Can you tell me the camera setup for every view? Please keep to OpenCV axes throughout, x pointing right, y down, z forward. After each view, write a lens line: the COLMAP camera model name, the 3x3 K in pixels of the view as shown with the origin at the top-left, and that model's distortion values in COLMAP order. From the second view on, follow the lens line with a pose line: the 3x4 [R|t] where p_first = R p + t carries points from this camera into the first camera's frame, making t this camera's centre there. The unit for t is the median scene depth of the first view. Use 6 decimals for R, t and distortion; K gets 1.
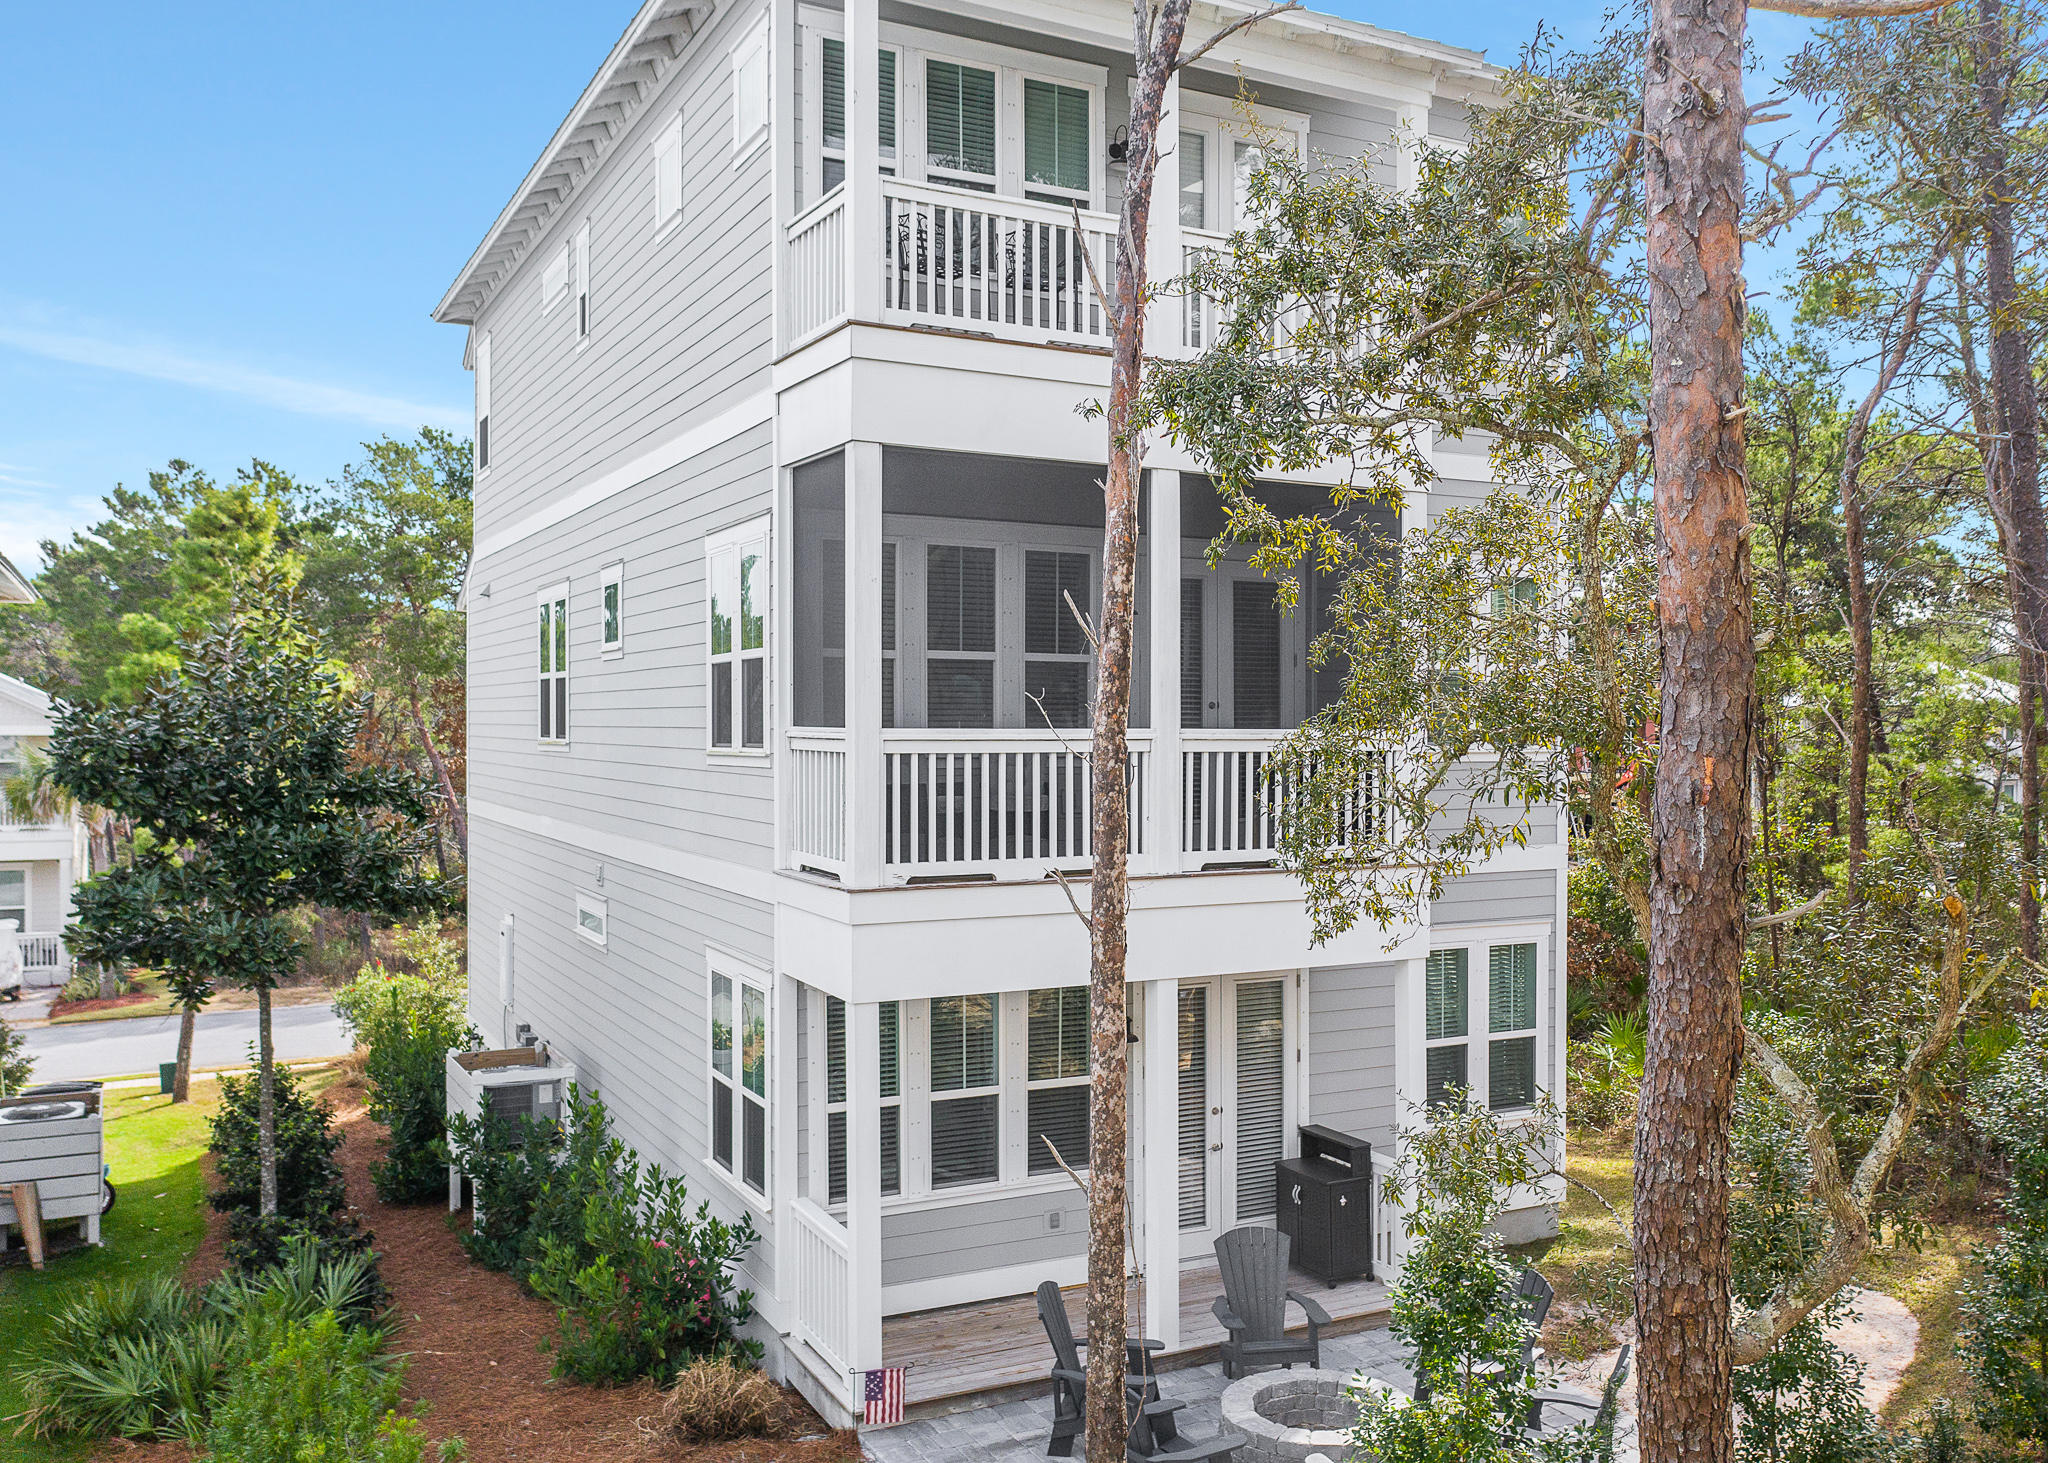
lens RADIAL K [[1701.2, 0, 1027.8], [0, 1701.2, 729.5], [0, 0, 1]] dist [0.005591, 0.000558]
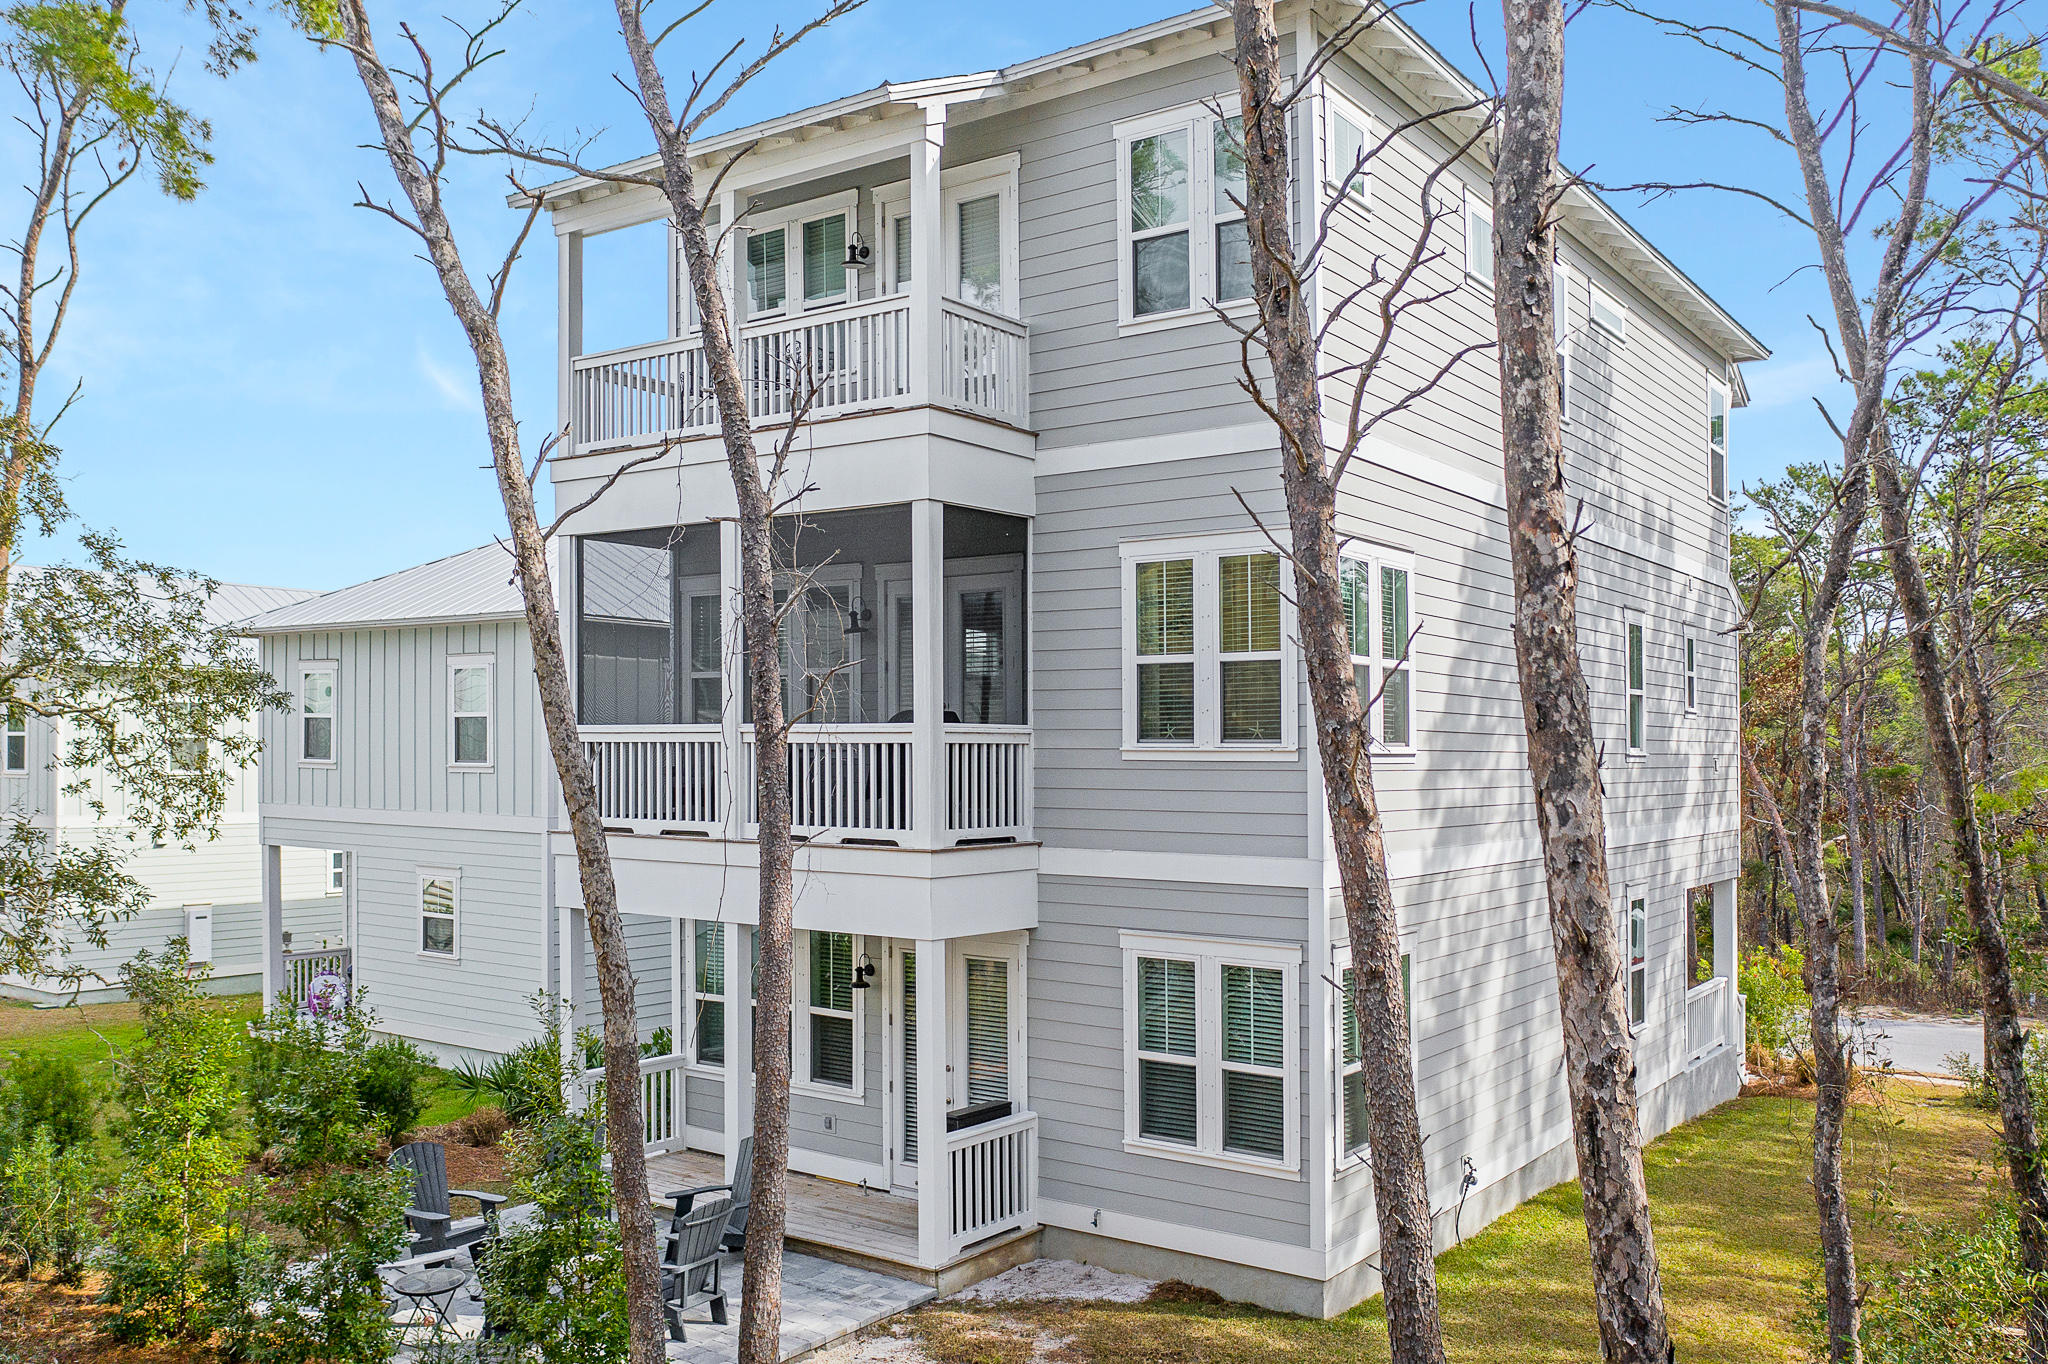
lens RADIAL K [[1629.7, 0, 1025.5], [0, 1629.7, 690.7], [0, 0, 1]] dist [0.027036, -0.005507]
pose [[0.448690, -0.018107, -0.893504, 1.048994], [0.000531, 0.999800, -0.019994, -0.000996], [0.893687, 0.008497, 0.448610, 0.538254]]
